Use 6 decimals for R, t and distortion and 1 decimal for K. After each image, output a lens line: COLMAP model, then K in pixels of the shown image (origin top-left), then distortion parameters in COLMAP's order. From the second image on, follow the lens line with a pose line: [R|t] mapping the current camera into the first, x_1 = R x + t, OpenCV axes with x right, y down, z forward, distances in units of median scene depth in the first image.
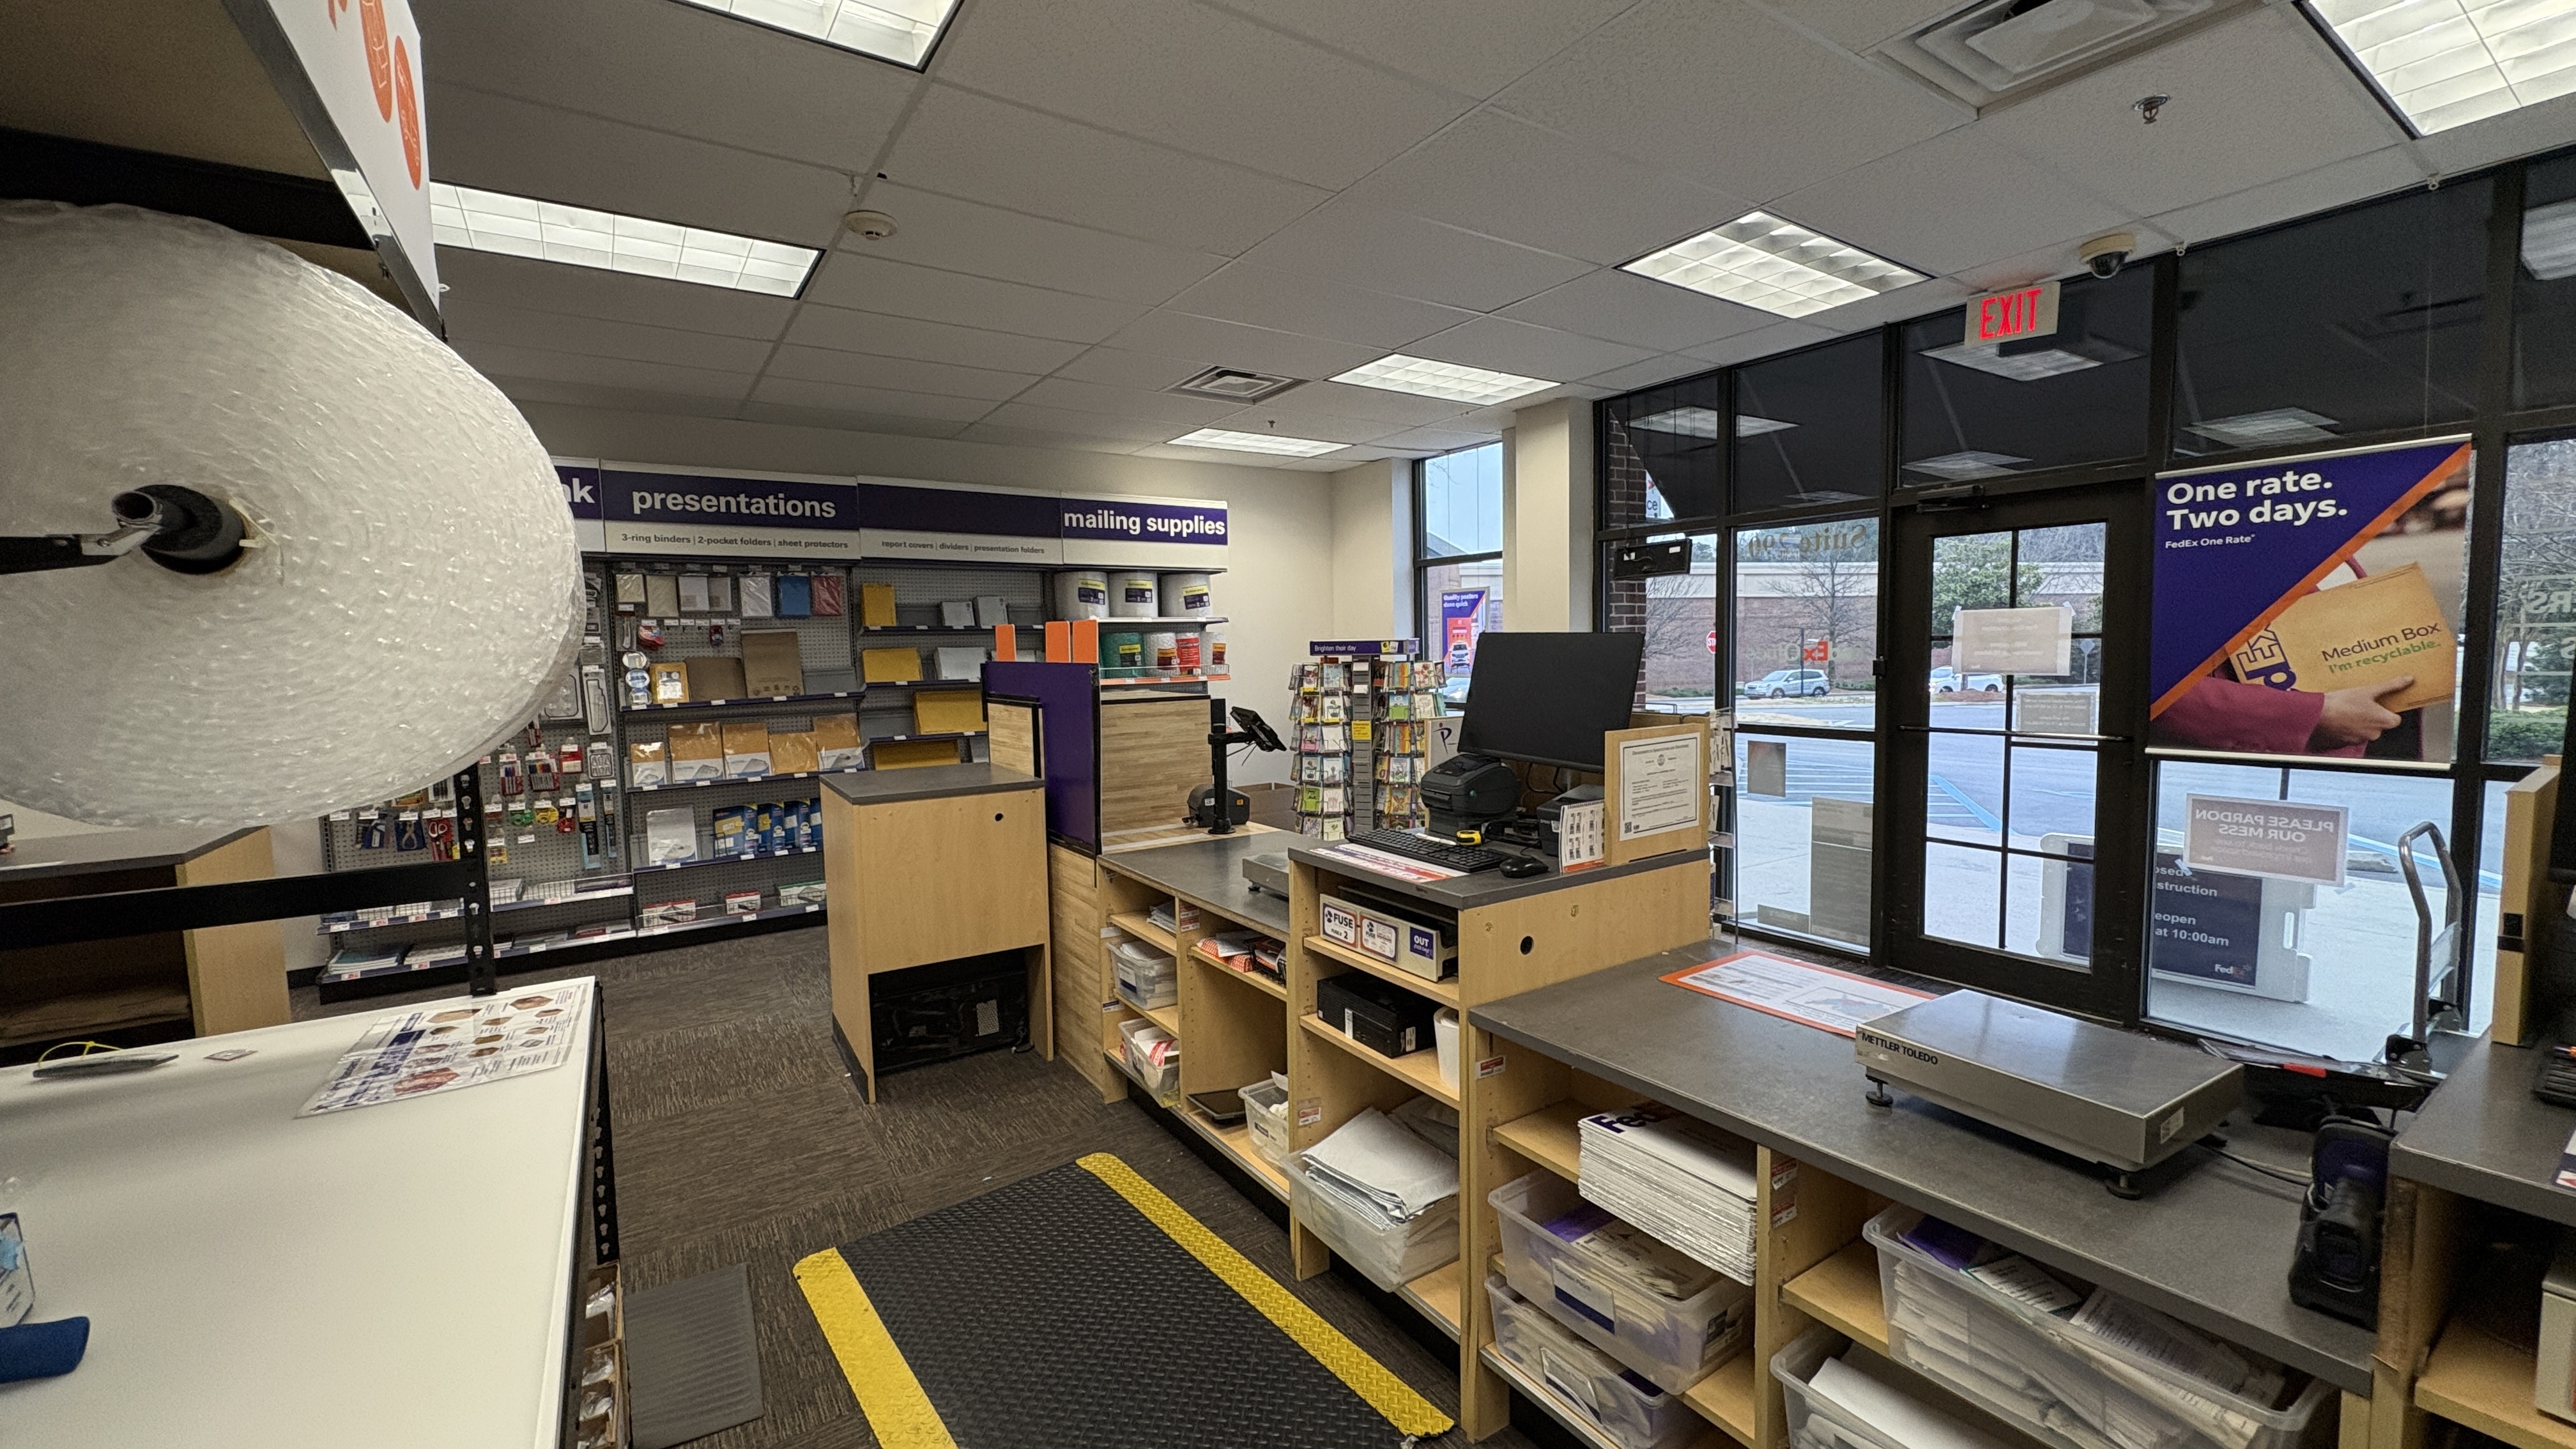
lens RADIAL K [[1021.4, 0, 1288.3], [0, 1021.4, 722.6], [0, 0, 1]] dist [-0.002083, 0.000424]
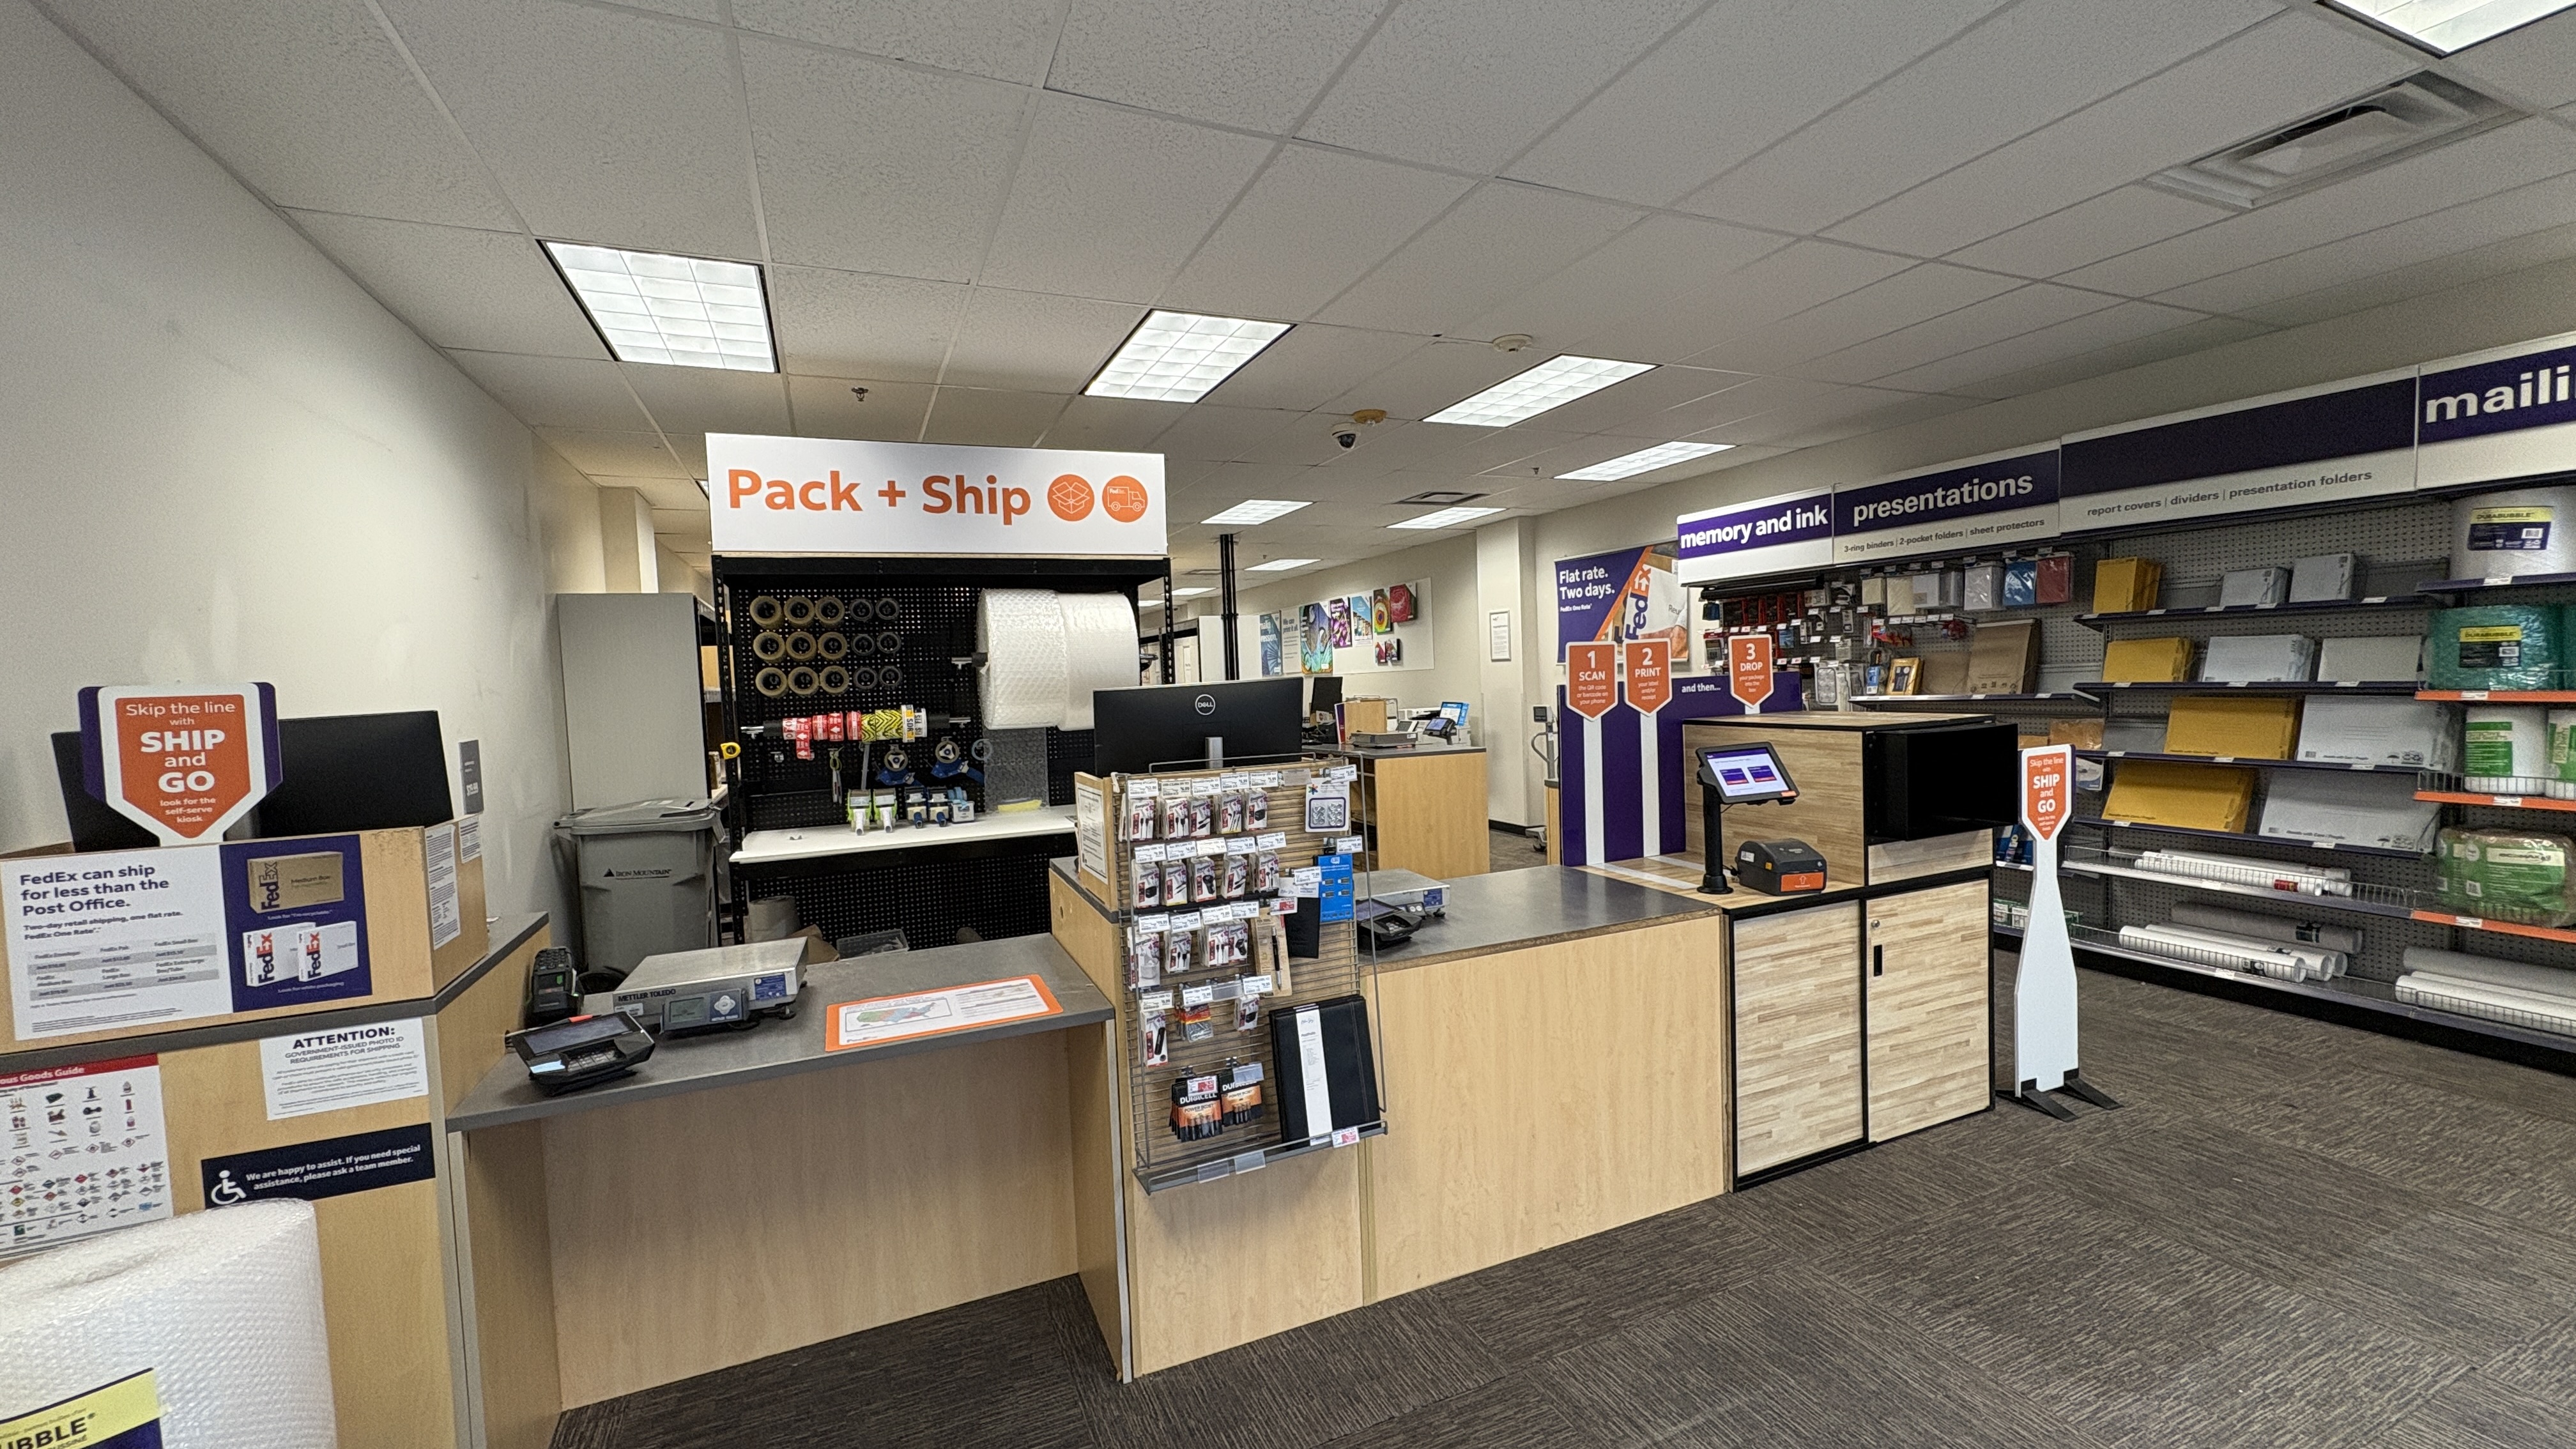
lens RADIAL K [[1021.4, 0, 1288.3], [0, 1021.4, 722.6], [0, 0, 1]] dist [-0.002083, 0.000424]
pose [[-0.171826, 0.077194, -0.982098, 0.472996], [-0.032497, 0.995938, 0.083967, -0.051534], [0.984591, 0.046343, -0.168620, 0.472878]]
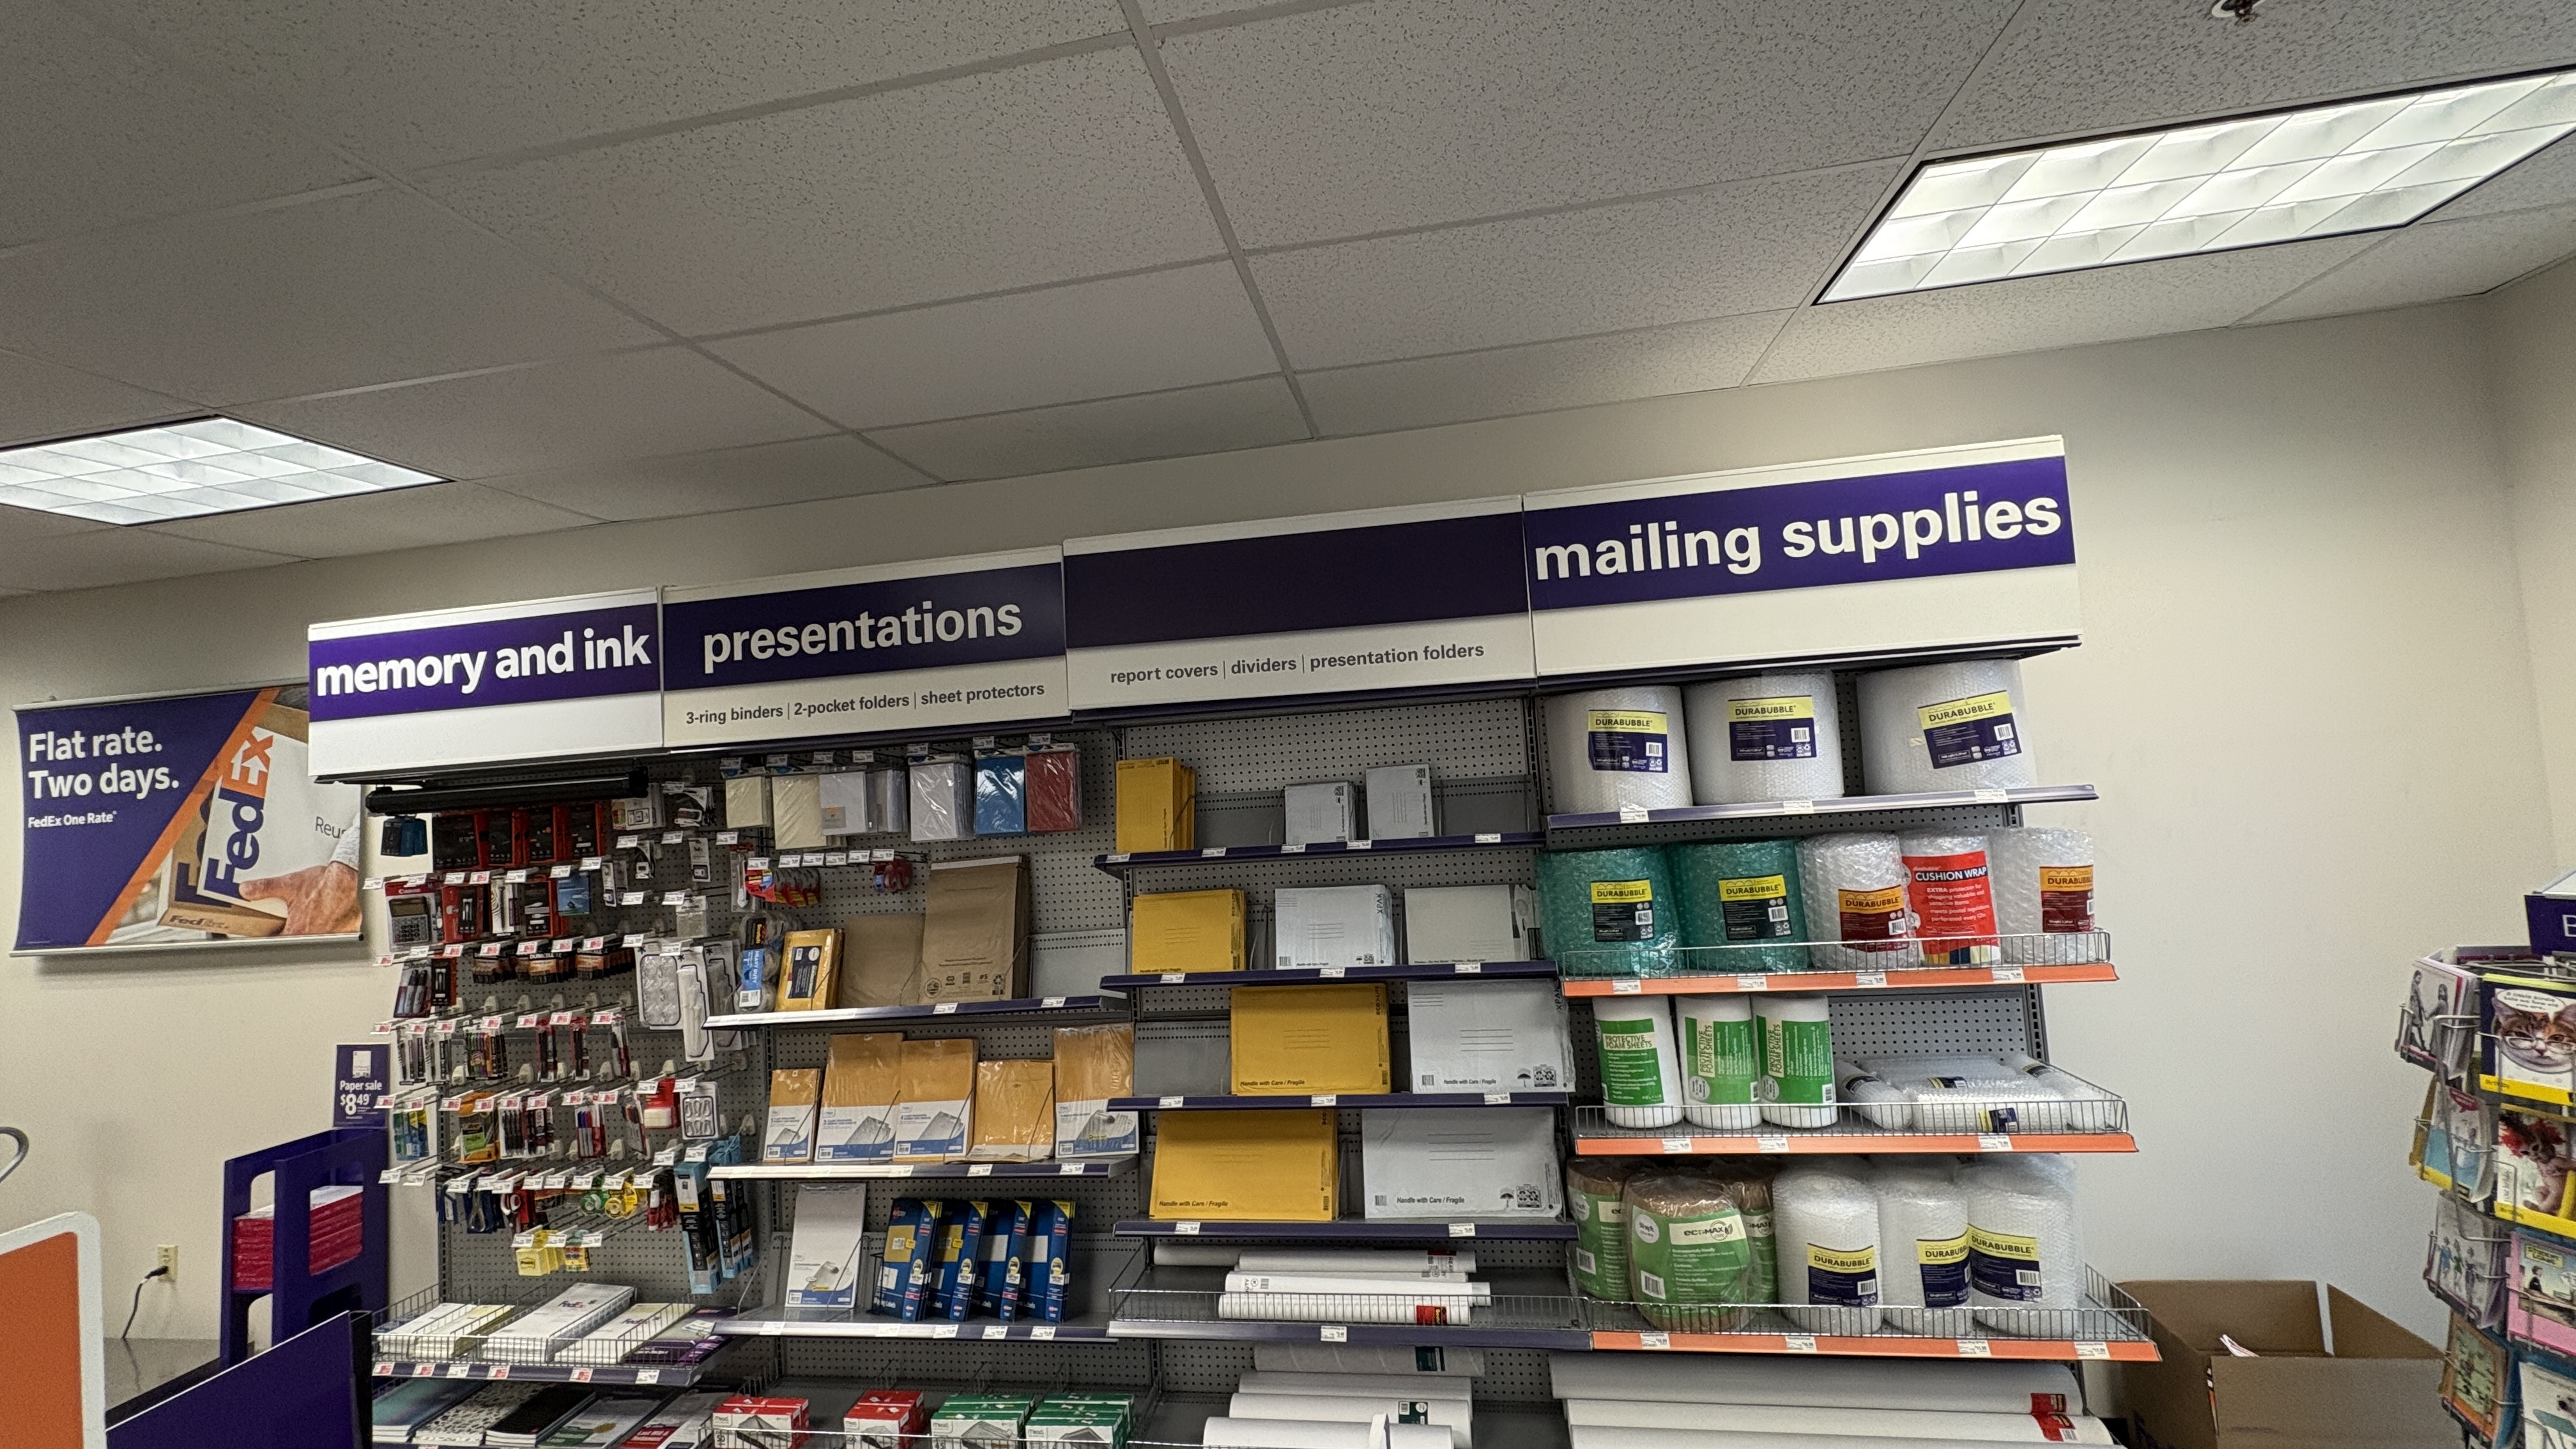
lens RADIAL K [[1021.4, 0, 1288.3], [0, 1021.4, 722.6], [0, 0, 1]] dist [-0.002083, 0.000424]
pose [[0.728670, -0.065189, -0.681755, -0.026283], [-0.002136, 0.995238, -0.097447, -0.100804], [0.684861, 0.072463, 0.725061, 0.658803]]
